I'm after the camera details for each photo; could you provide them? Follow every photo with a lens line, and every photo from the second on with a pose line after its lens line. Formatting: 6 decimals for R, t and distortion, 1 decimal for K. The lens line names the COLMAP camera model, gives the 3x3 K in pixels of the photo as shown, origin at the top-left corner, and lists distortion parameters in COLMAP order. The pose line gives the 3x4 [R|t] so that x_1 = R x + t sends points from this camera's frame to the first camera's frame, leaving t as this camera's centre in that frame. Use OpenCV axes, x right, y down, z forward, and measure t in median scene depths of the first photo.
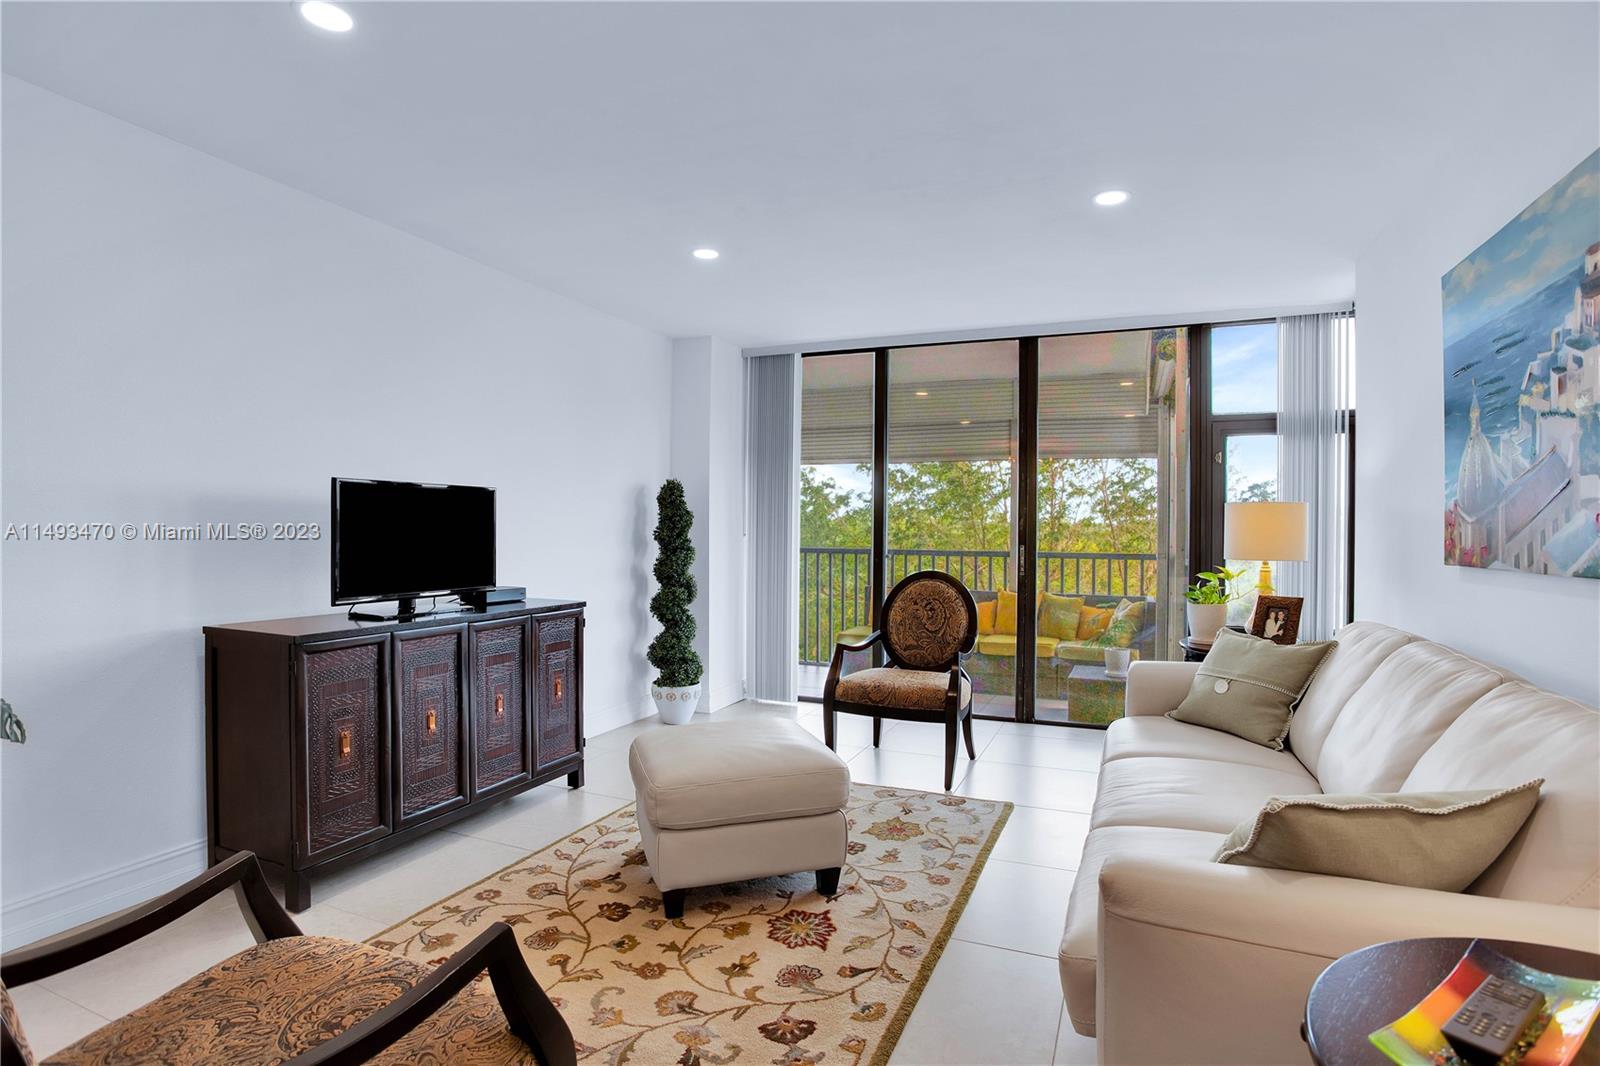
lens RADIAL K [[772.9, 0, 828.4], [0, 772.9, 529.4], [0, 0, 1]] dist [-0.060828, 0.024475]
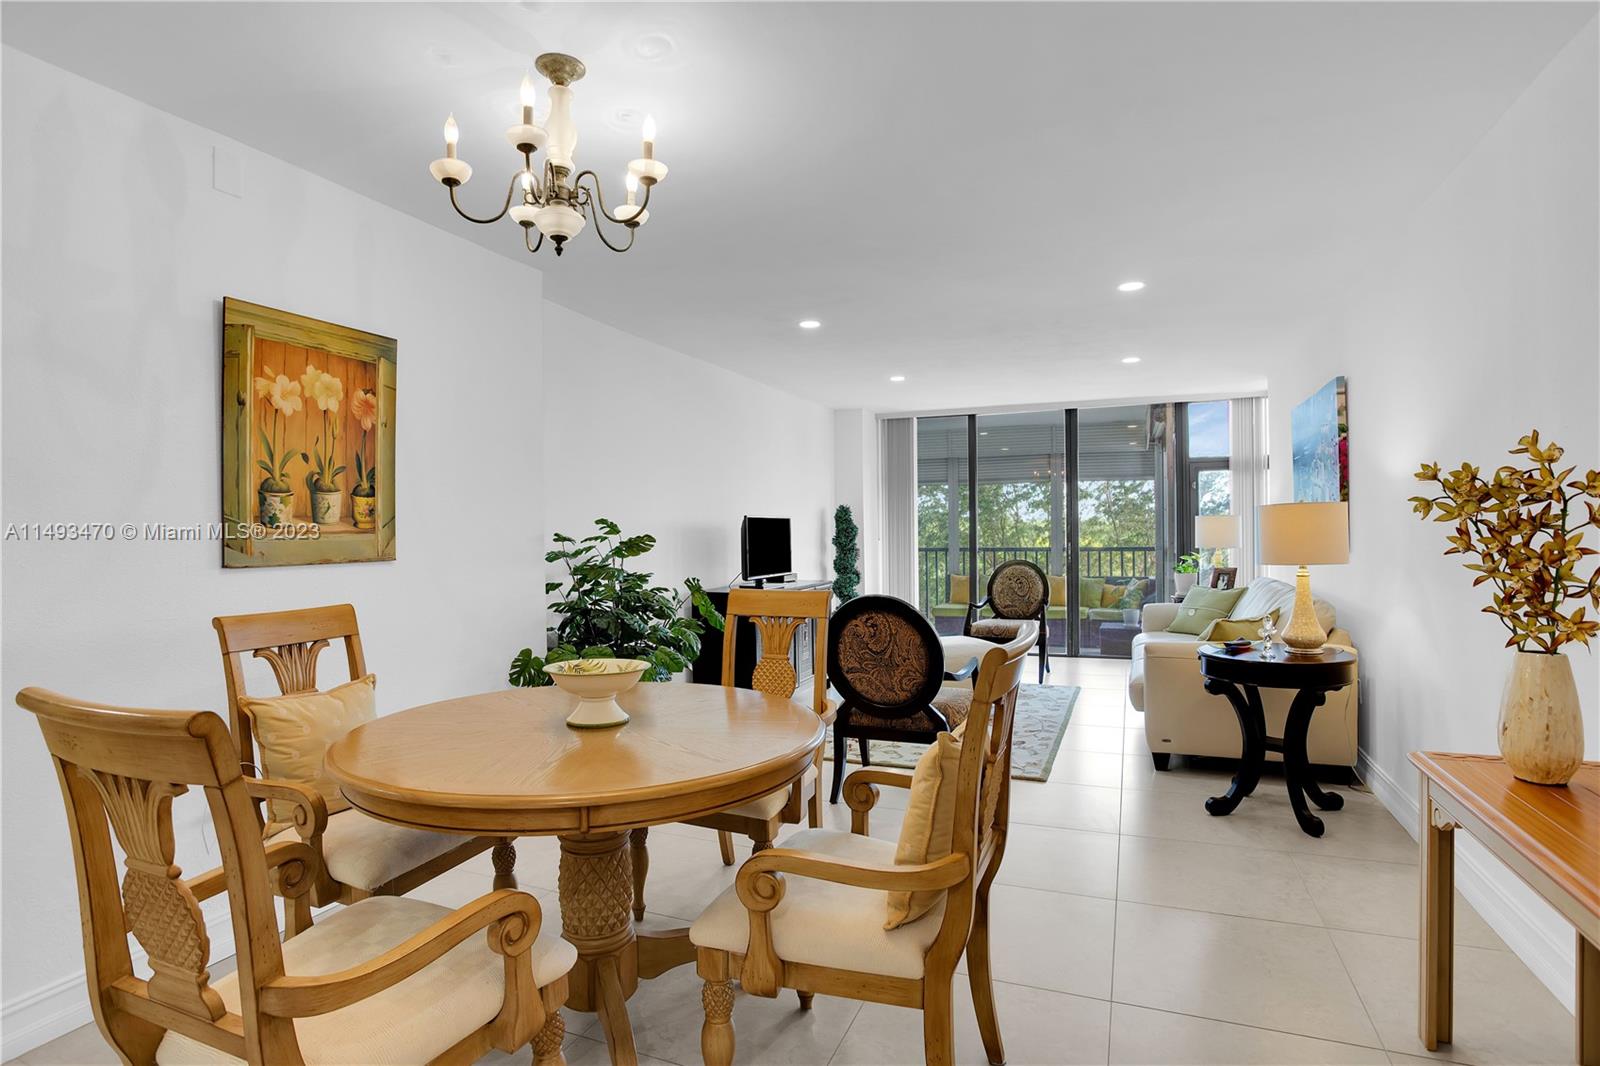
lens RADIAL K [[772.9, 0, 828.4], [0, 772.9, 529.4], [0, 0, 1]] dist [-0.060828, 0.024475]
pose [[0.999755, -0.021415, 0.005593, -0.326625], [0.021424, 0.999769, -0.001464, -0.018629], [-0.005560, 0.001583, 0.999983, -0.736003]]
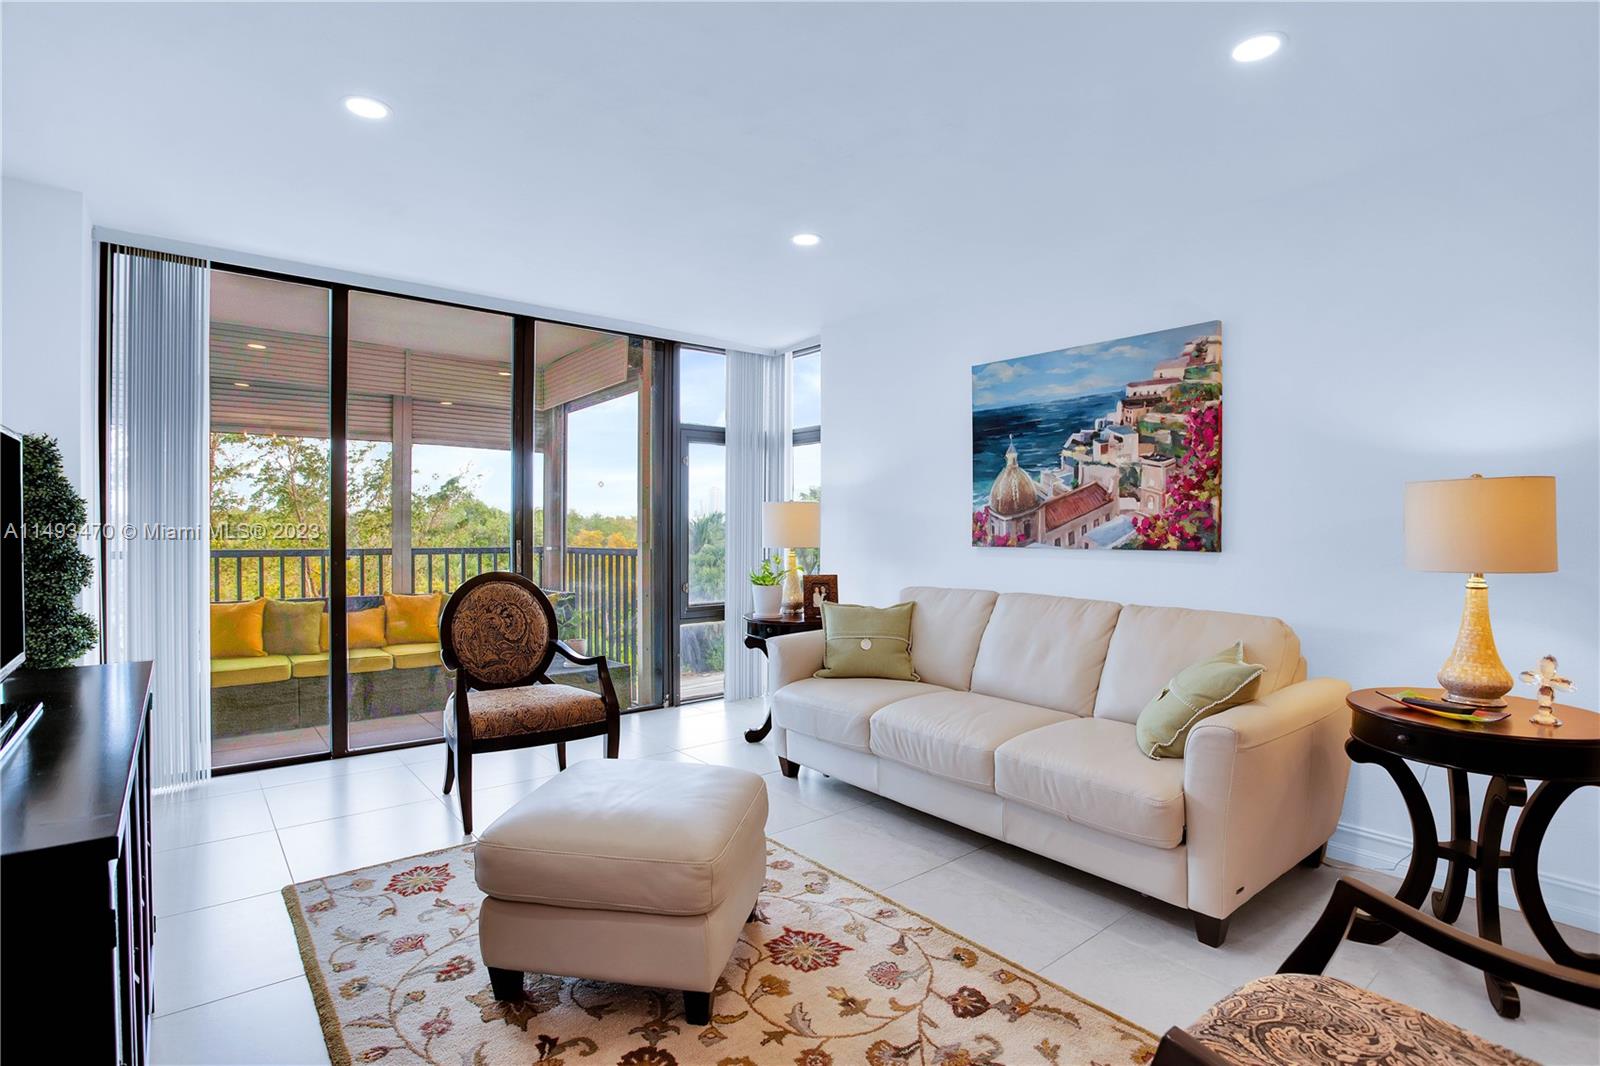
lens RADIAL K [[778.0, 0, 788.9], [0, 778.0, 533.9], [0, 0, 1]] dist [-0.060704, 0.021654]
pose [[0.489228, -0.014163, 0.872041, -0.544170], [-0.001450, 0.999854, 0.017053, -0.004521], [-0.872155, -0.009608, 0.489136, 0.351731]]
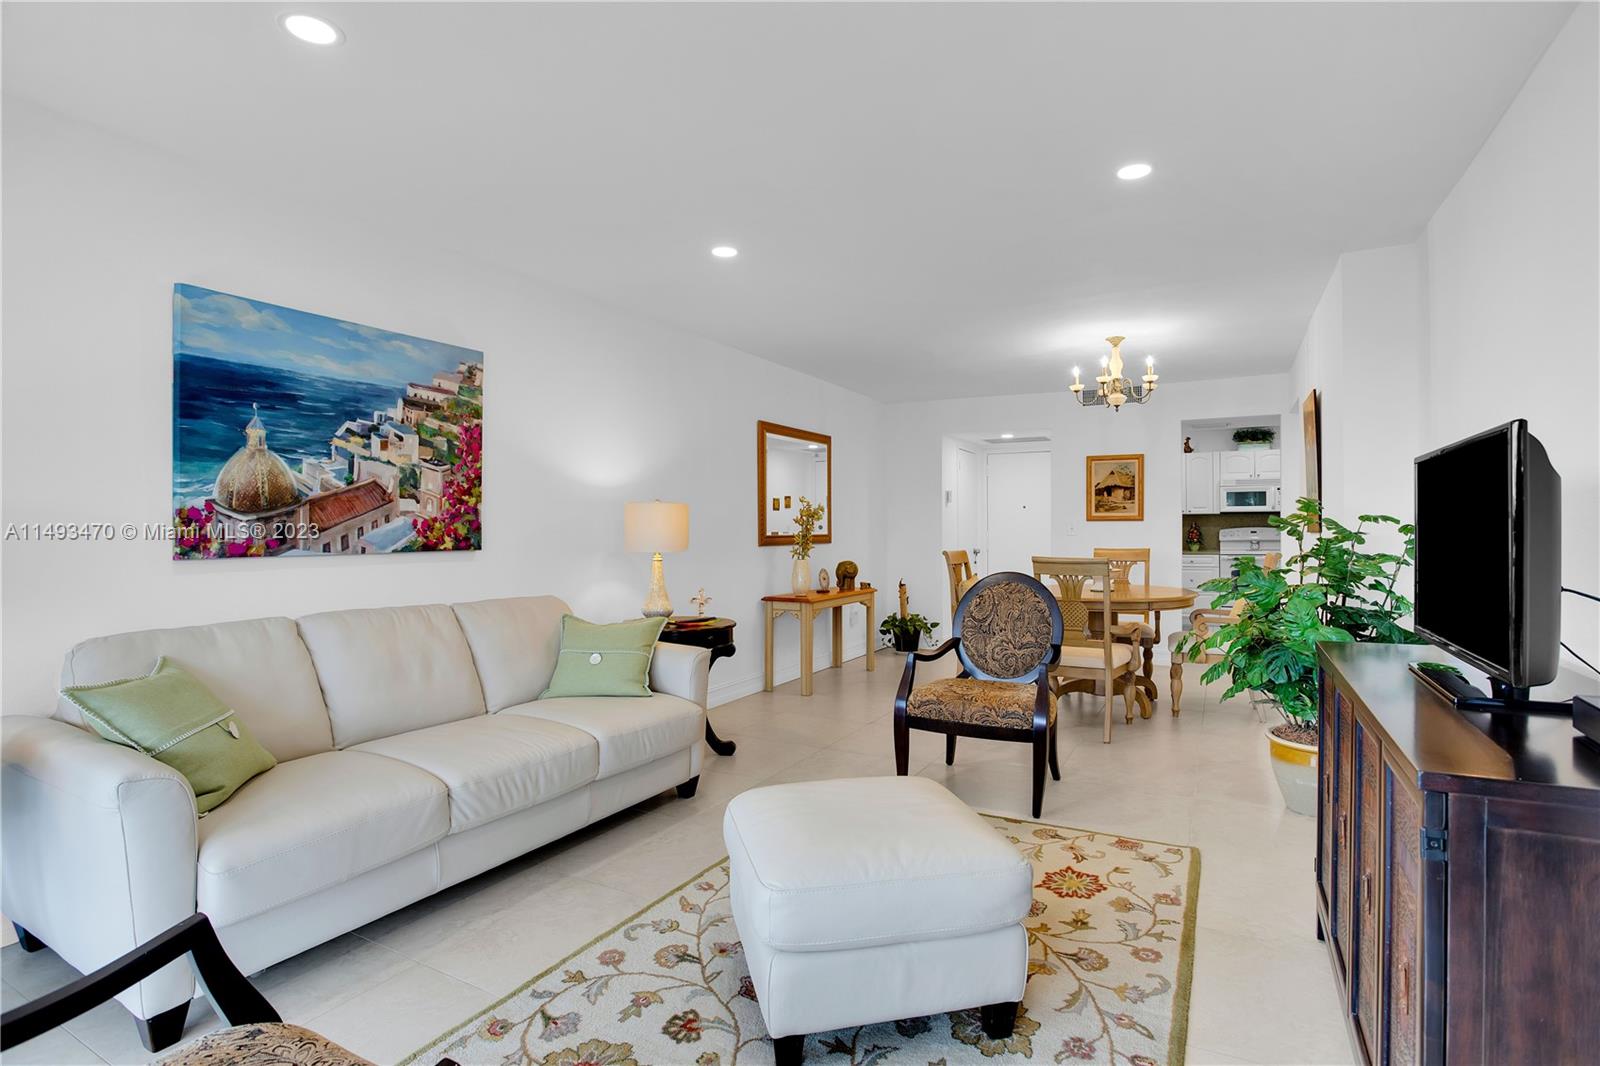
lens RADIAL K [[777.4, 0, 811.0], [0, 777.4, 533.1], [0, 0, 1]] dist [-0.061926, 0.021036]
pose [[-0.993420, -0.004128, 0.114453, -0.113624], [-0.003774, 0.999987, 0.003309, 0.002451], [-0.114465, 0.002855, -0.993423, 1.286894]]
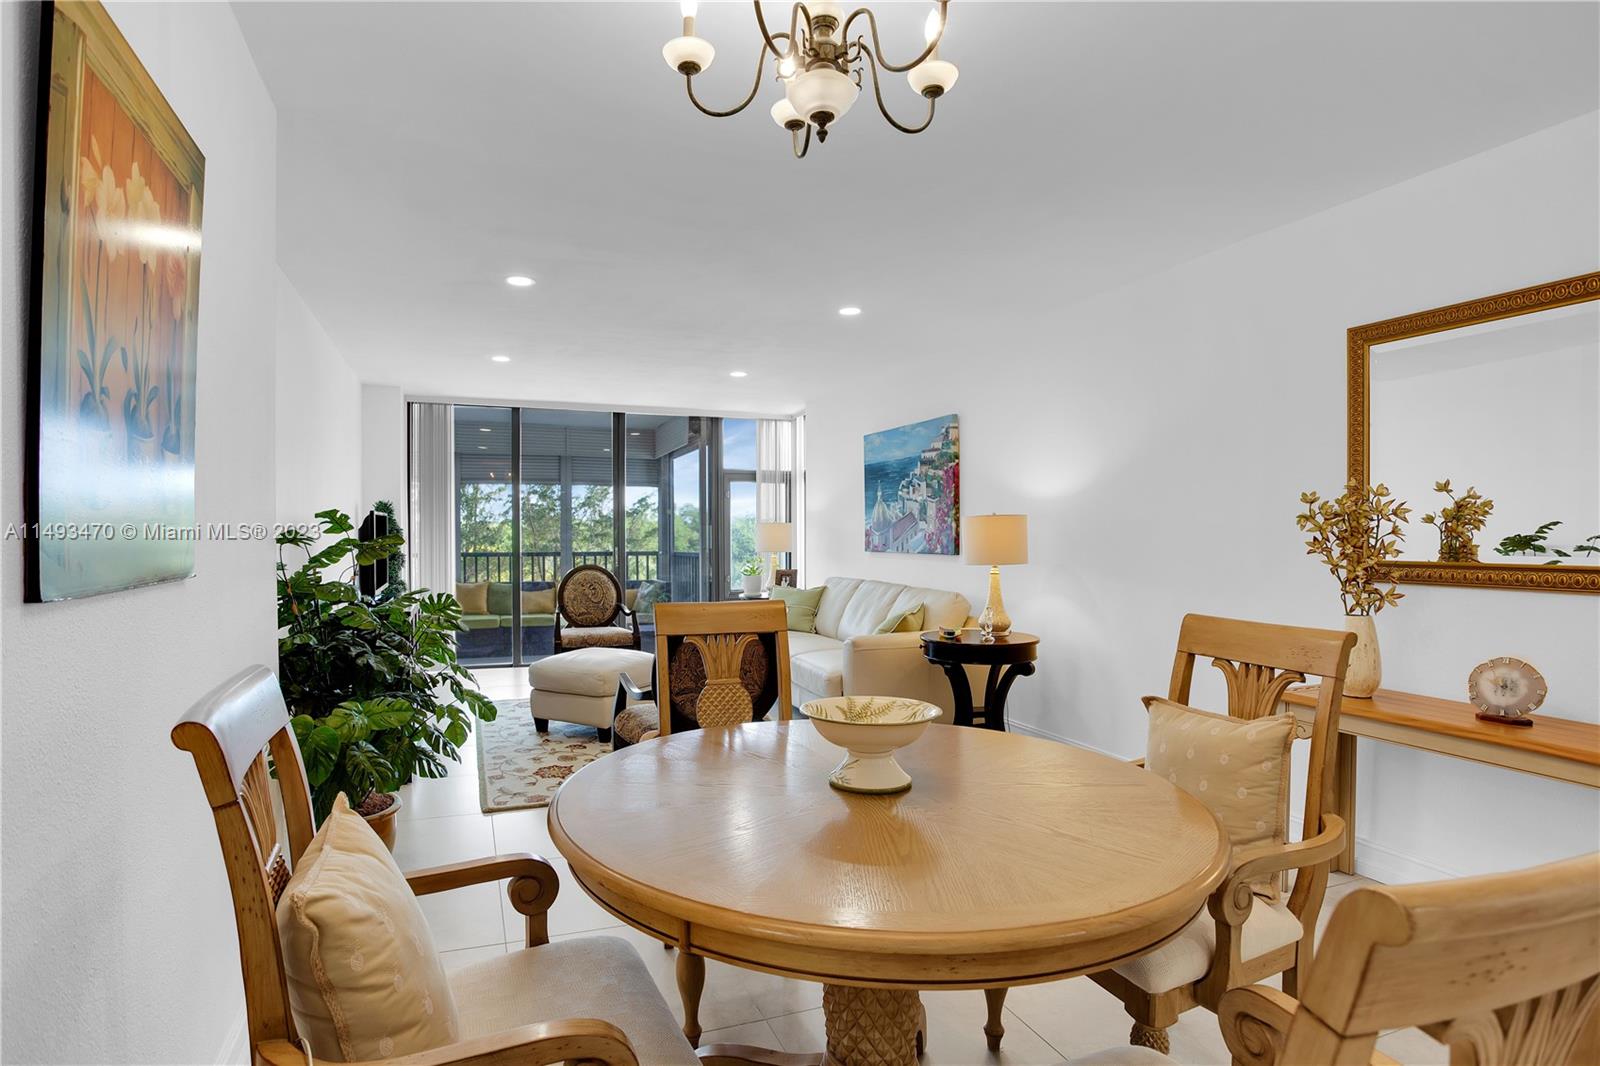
lens RADIAL K [[785.2, 0, 725.6], [0, 785.2, 538.3], [0, 0, 1]] dist [-0.056713, 0.022240]
pose [[0.761903, -0.013348, 0.647554, -0.810228], [0.005866, 0.999889, 0.013709, -0.022957], [-0.647665, -0.006646, 0.761896, -0.456850]]
